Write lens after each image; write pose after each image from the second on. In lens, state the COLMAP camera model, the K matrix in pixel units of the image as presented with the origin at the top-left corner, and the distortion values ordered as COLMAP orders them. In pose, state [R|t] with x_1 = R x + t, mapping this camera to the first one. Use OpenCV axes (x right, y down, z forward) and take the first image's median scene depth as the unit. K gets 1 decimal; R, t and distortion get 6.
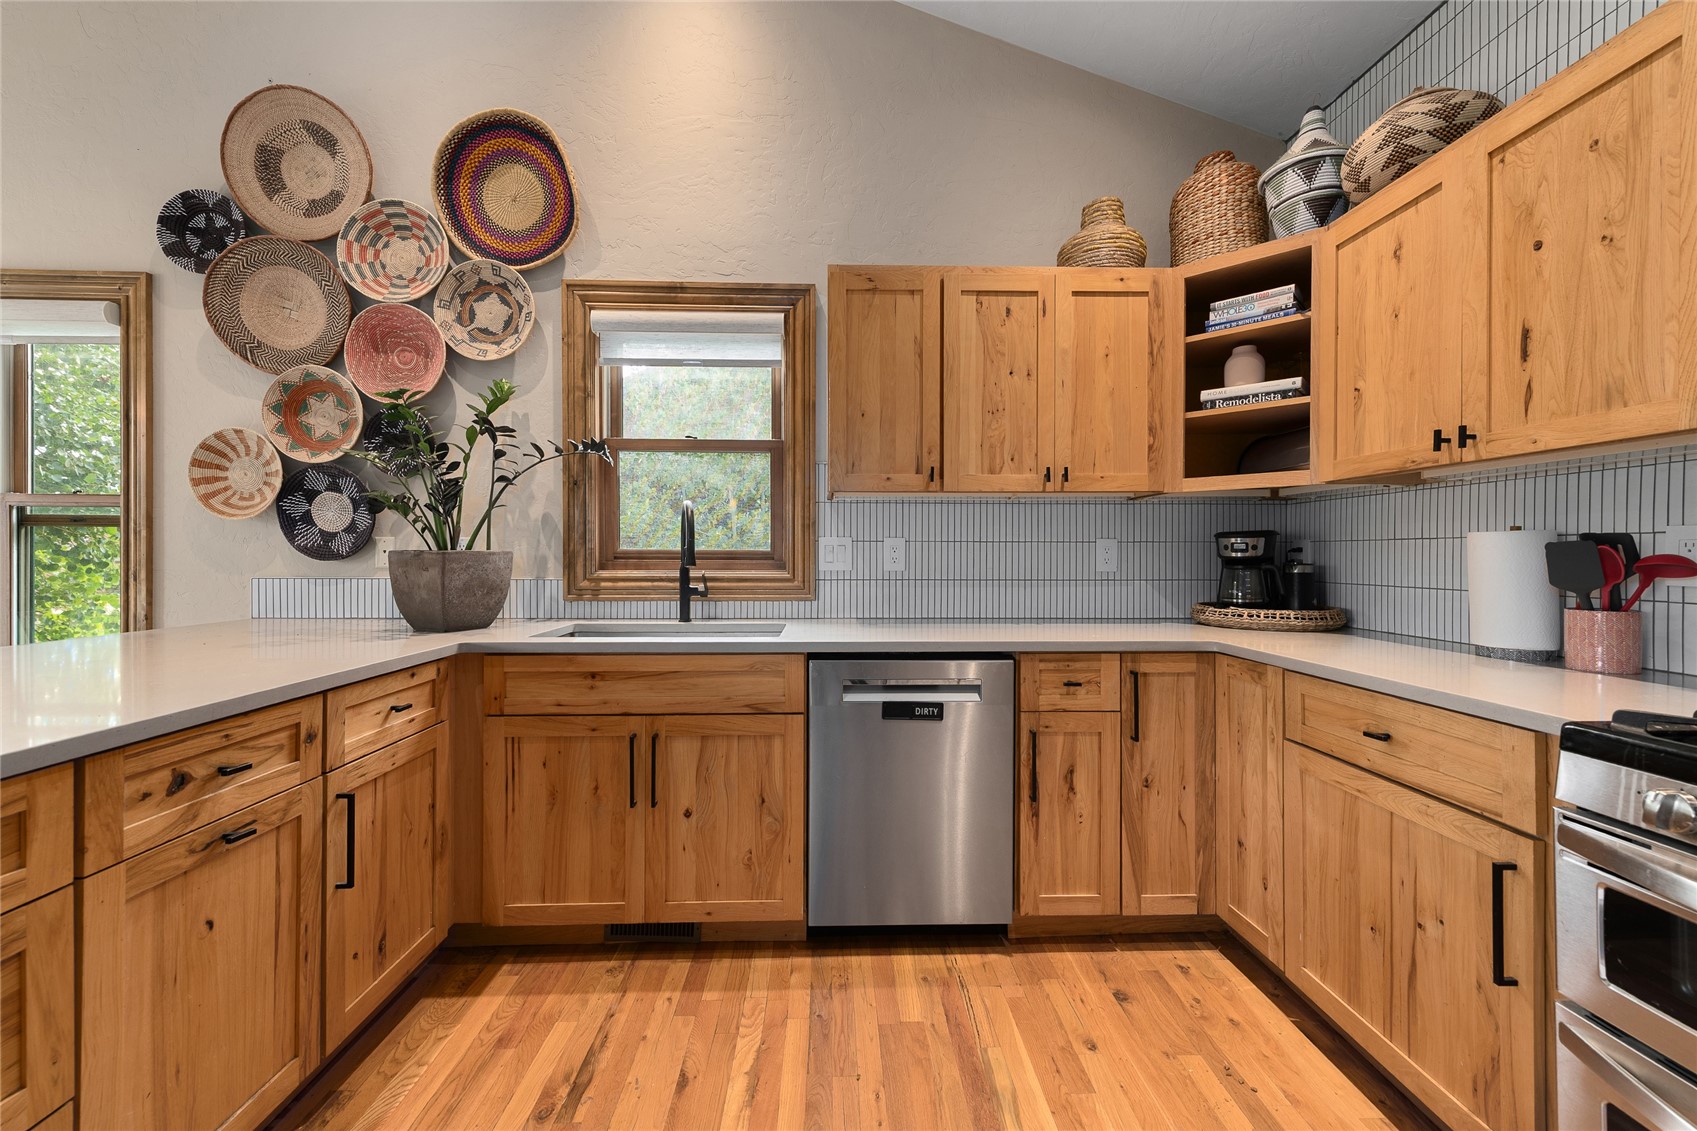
lens RADIAL K [[677.8, 0, 854.5], [0, 677.8, 558.9], [0, 0, 1]] dist [0.013916, -0.002439]
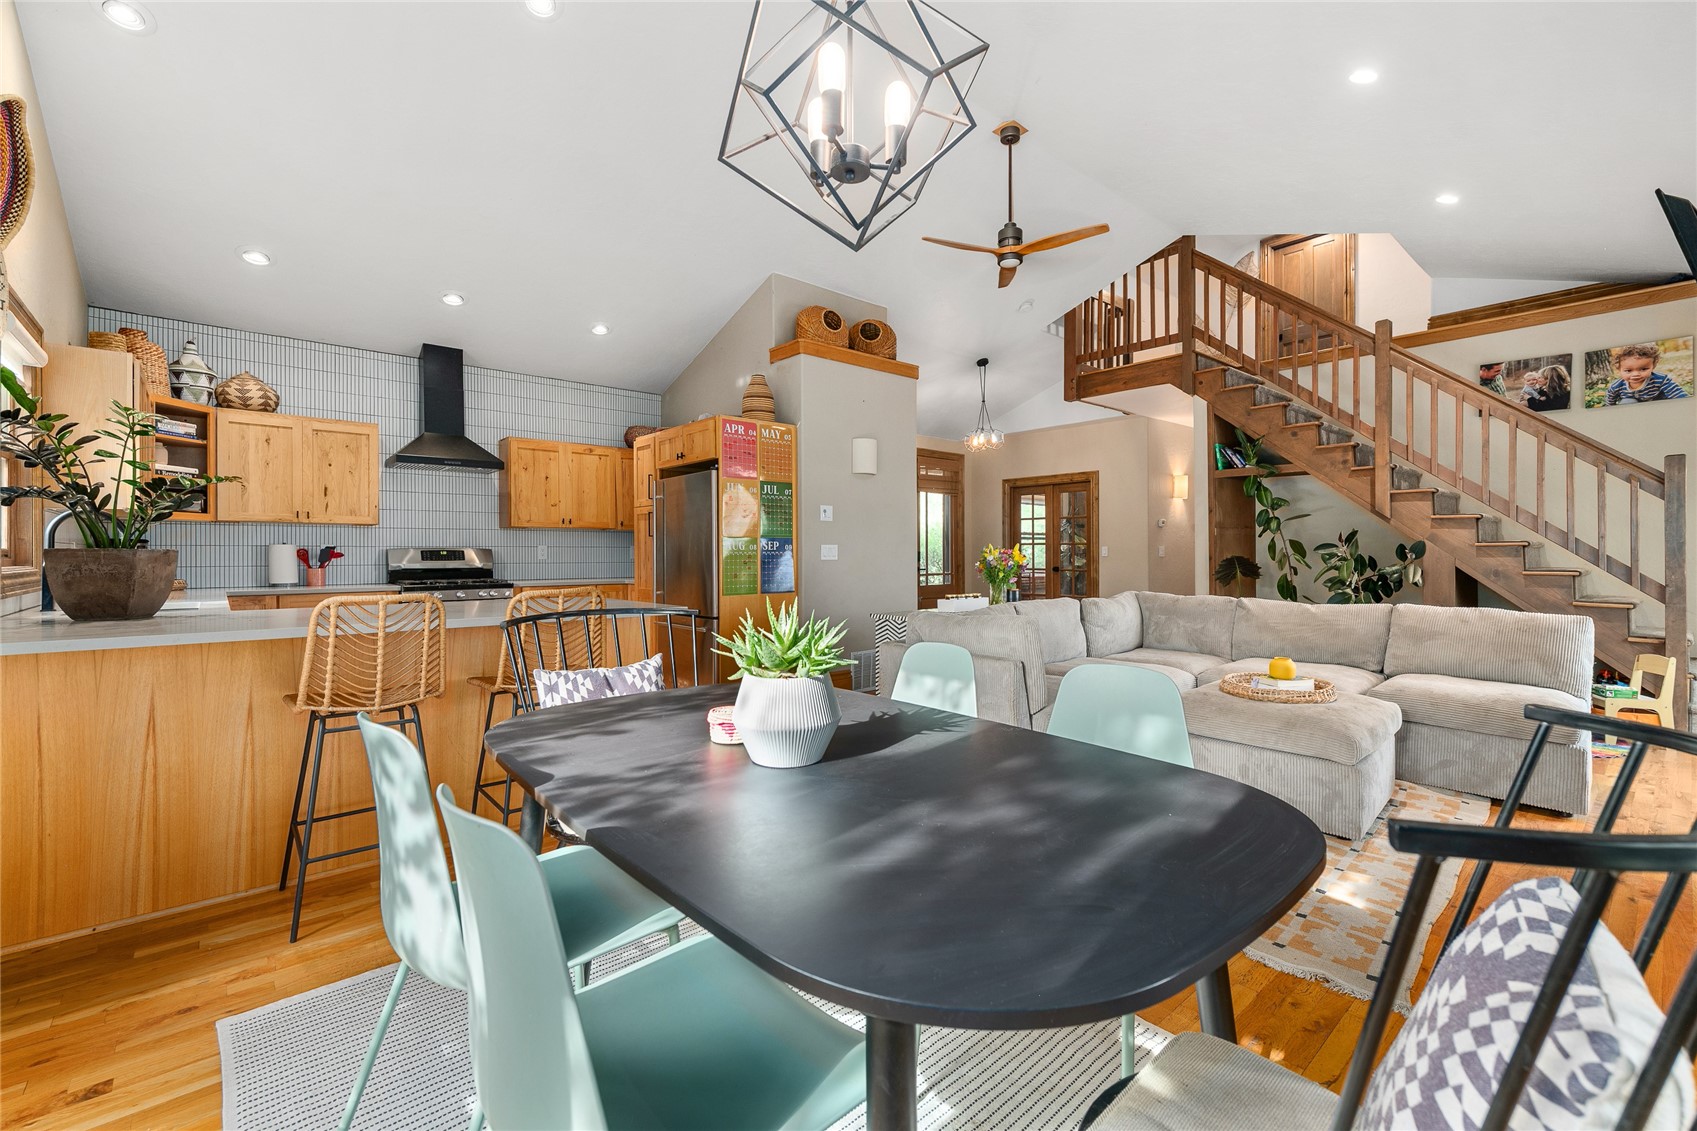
lens RADIAL K [[723.5, 0, 853.5], [0, 723.5, 552.2], [0, 0, 1]] dist [0.016341, -0.003793]
pose [[-0.629553, 0.000021, 0.776958, -2.383479], [0.004351, 0.999984, 0.003498, -0.005733], [-0.776945, 0.005583, -0.629543, 0.839062]]
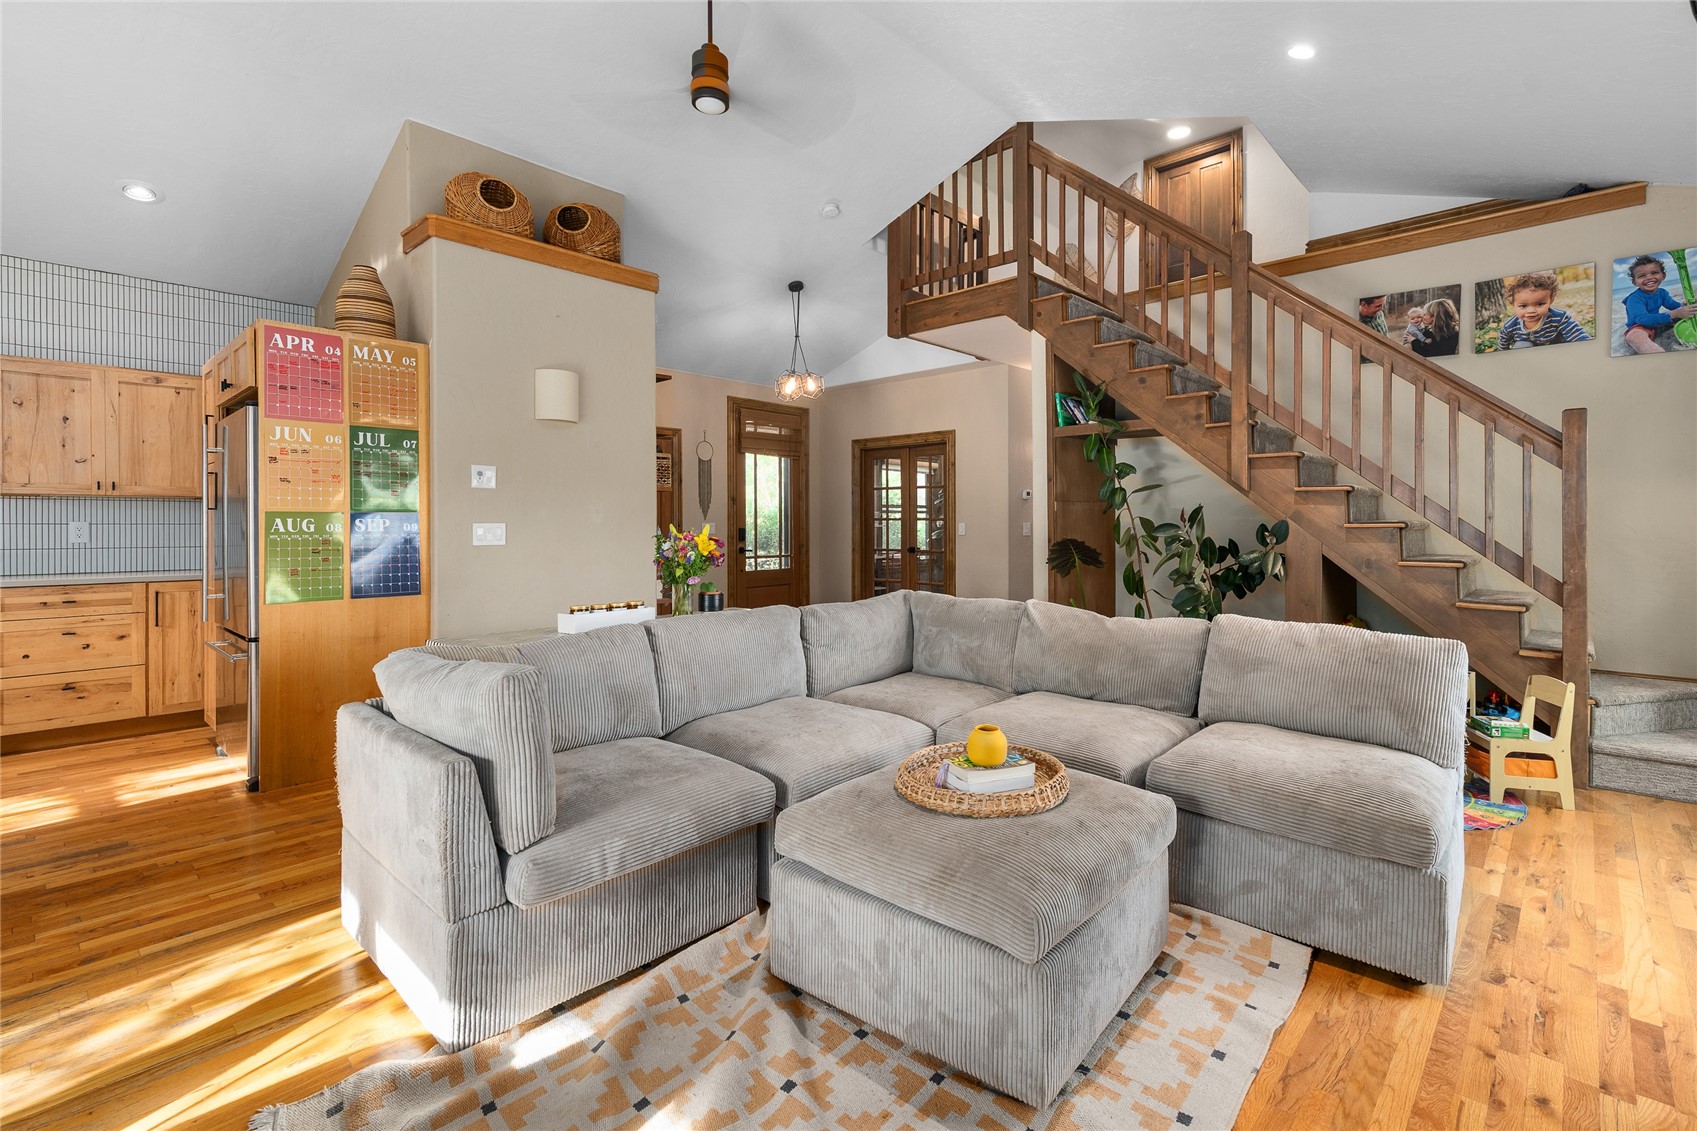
lens RADIAL K [[771.1, 0, 894.3], [0, 771.1, 526.1], [0, 0, 1]] dist [0.010793, -0.002672]
pose [[-0.721166, -0.003357, 0.692754, -2.334171], [0.002089, 0.999973, 0.007020, -0.028527], [-0.692759, 0.006510, -0.721140, -0.078813]]
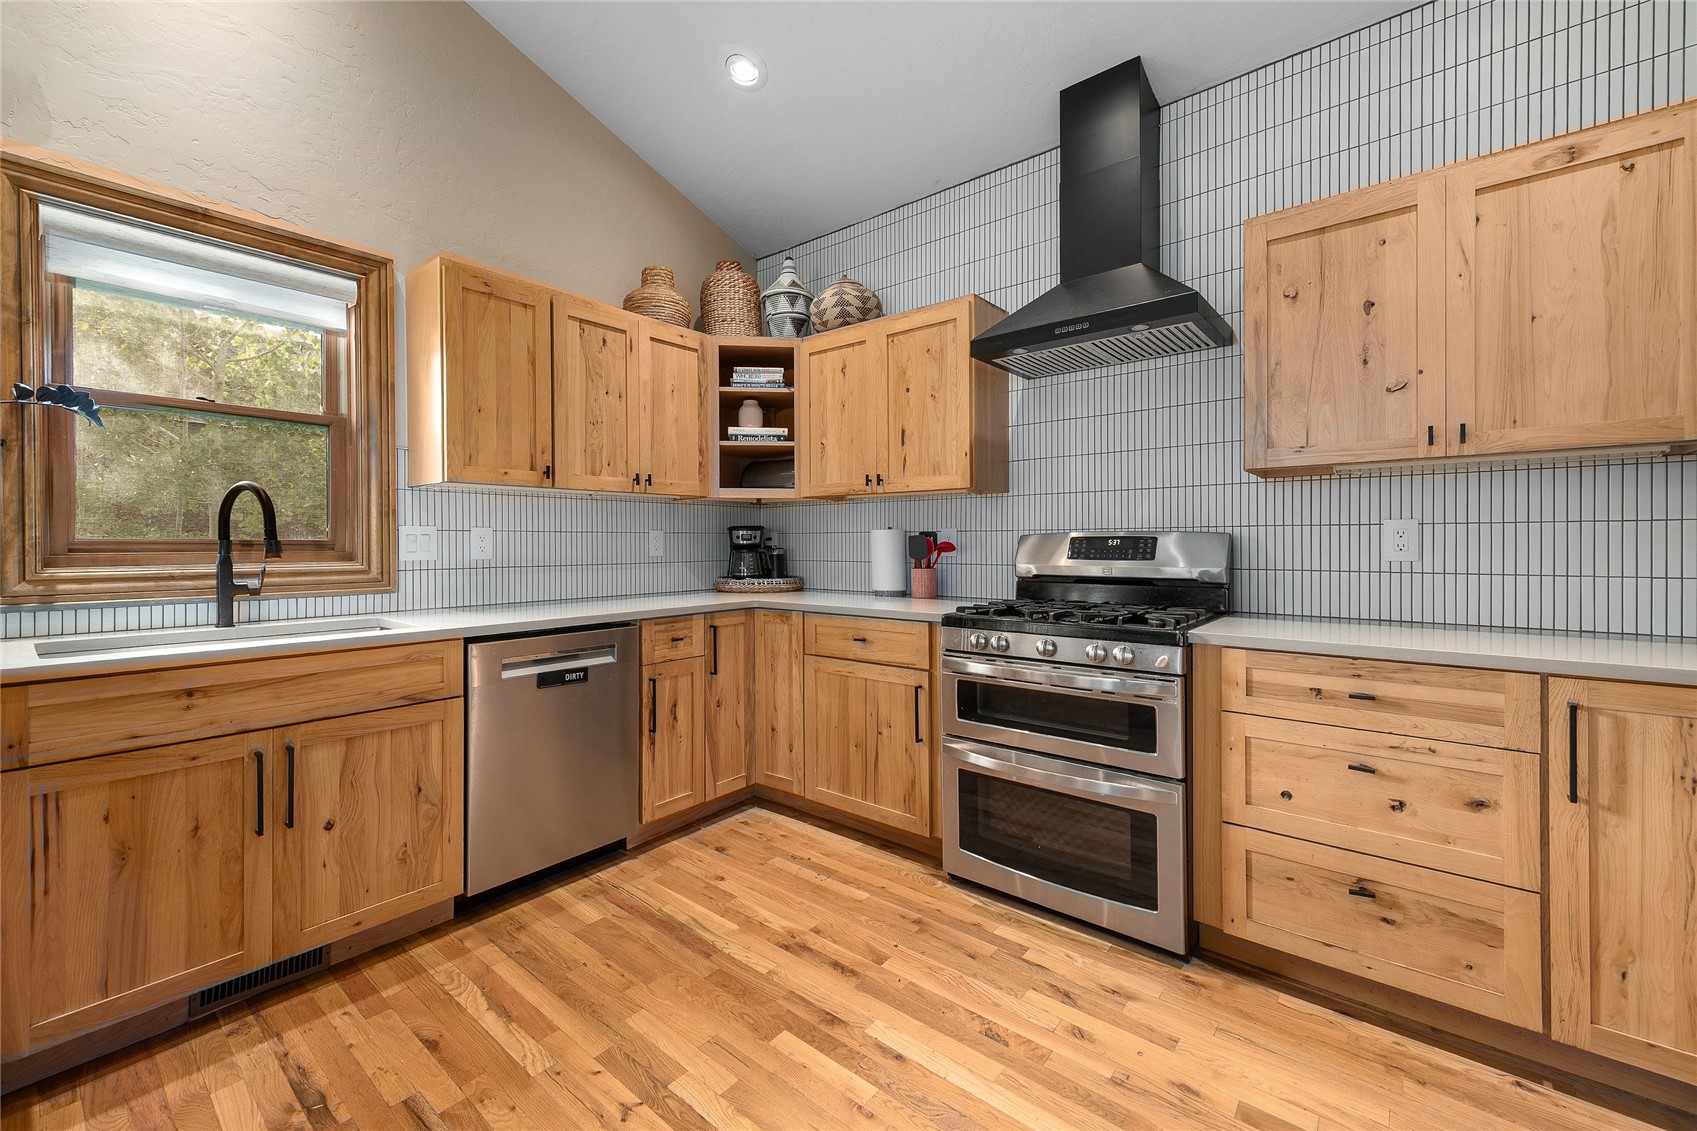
lens RADIAL K [[677.8, 0, 836.0], [0, 677.8, 548.1], [0, 0, 1]] dist [0.013916, -0.002439]
pose [[0.665837, -0.011605, 0.746007, -0.431740], [0.008029, 0.999933, 0.008388, -0.004261], [-0.746054, 0.000404, 0.665885, -0.119771]]
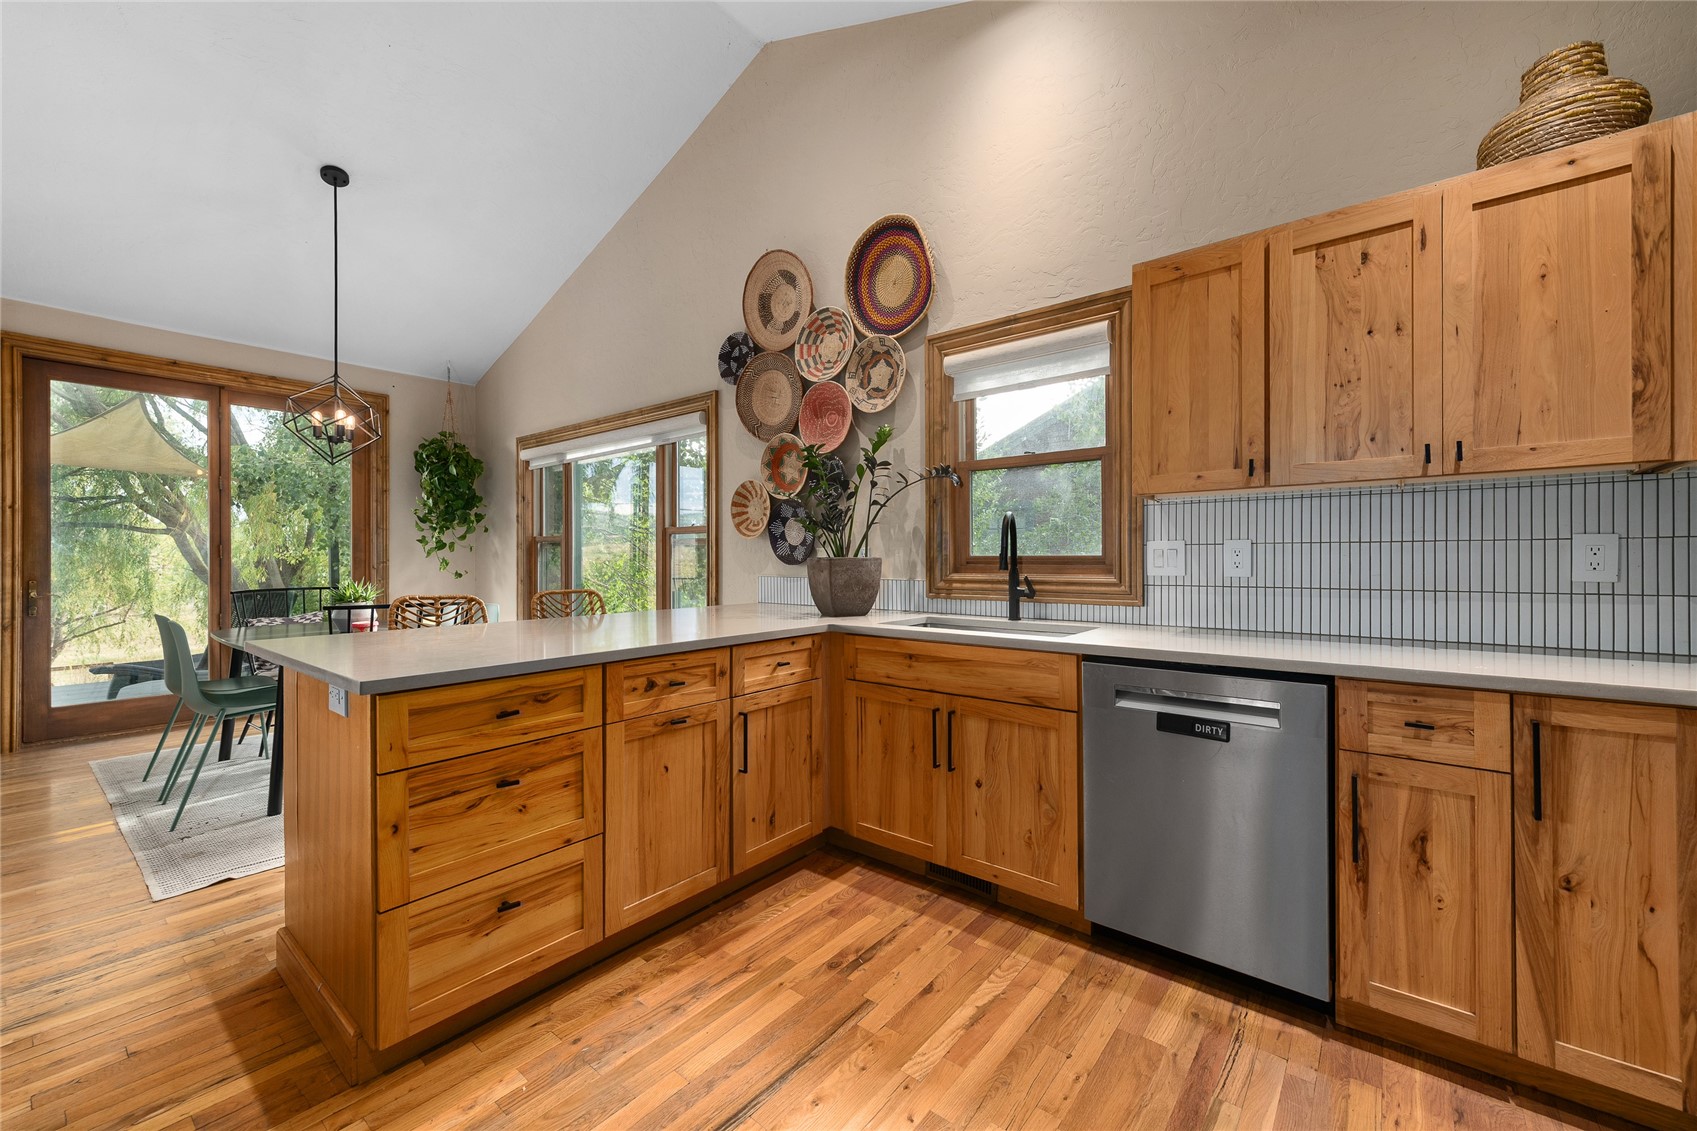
lens RADIAL K [[677.8, 0, 847.4], [0, 677.8, 559.4], [0, 0, 1]] dist [0.013916, -0.002439]
pose [[0.753293, -0.005330, -0.657663, 0.315734], [0.001236, 0.999977, -0.006689, -0.000160], [0.657684, 0.004226, 0.753282, -0.016323]]
